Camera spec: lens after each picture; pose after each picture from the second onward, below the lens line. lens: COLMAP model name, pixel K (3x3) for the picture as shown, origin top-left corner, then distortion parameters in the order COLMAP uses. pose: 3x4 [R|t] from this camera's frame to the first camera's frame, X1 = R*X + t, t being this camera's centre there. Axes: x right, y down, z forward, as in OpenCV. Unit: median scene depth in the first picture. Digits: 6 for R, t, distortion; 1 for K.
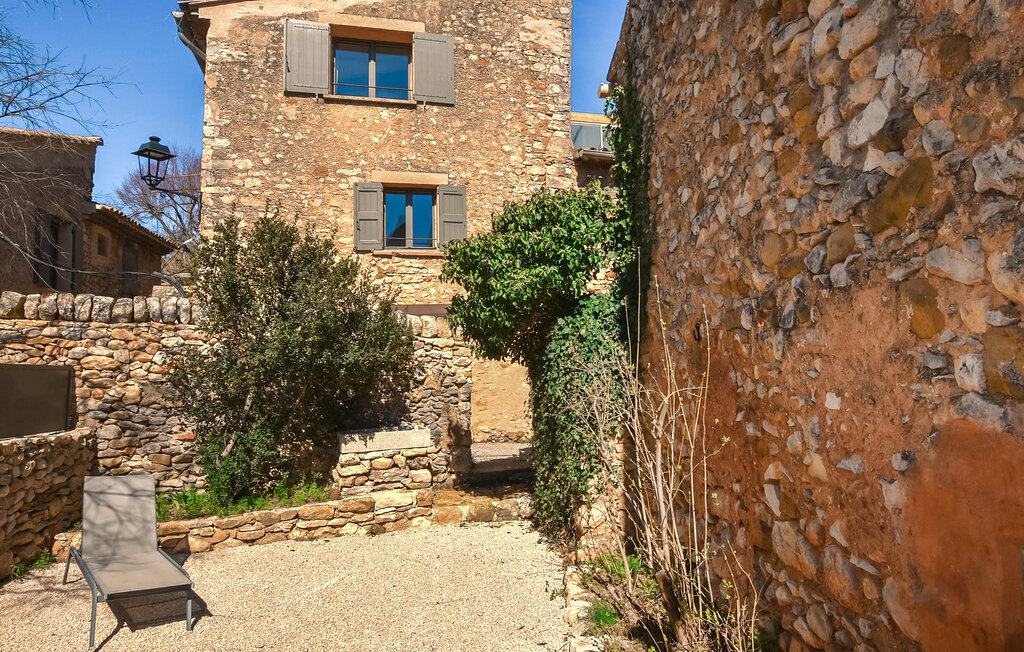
lens RADIAL K [[457.7, 0, 512.7], [0, 457.7, 319.3], [0, 0, 1]] dist [-0.005064, 0.002568]
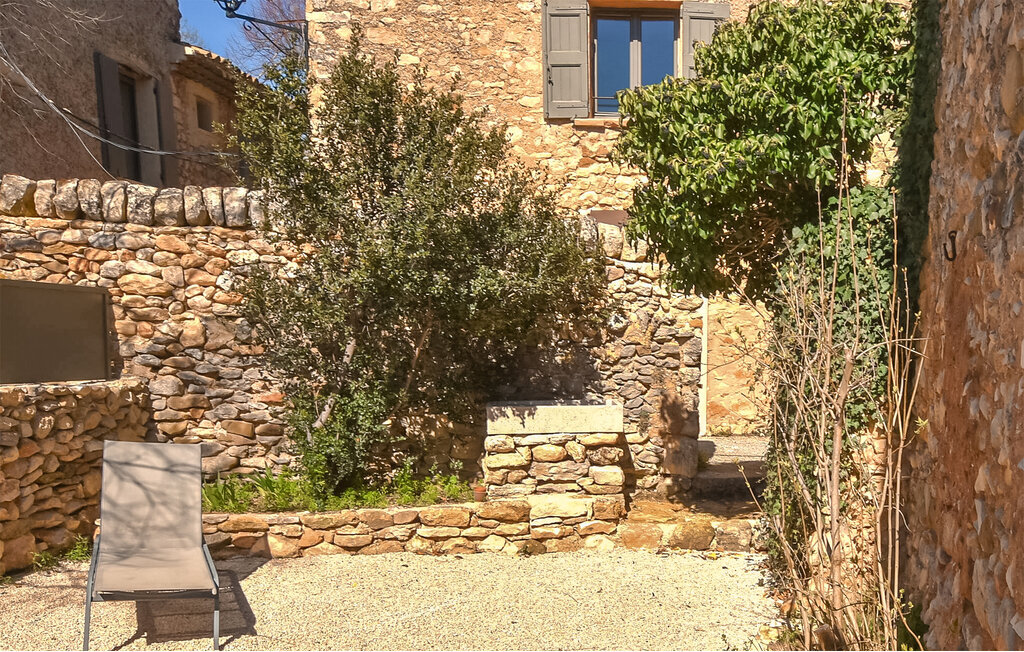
lens RADIAL K [[739.2, 0, 511.8], [0, 739.2, 328.1], [0, 0, 1]] dist [0.008213, 0.002550]
pose [[0.989564, 0.042403, -0.137714, -0.200438], [-0.021028, 0.987986, 0.153107, -0.020341], [0.142551, -0.148613, 0.978567, -0.010140]]
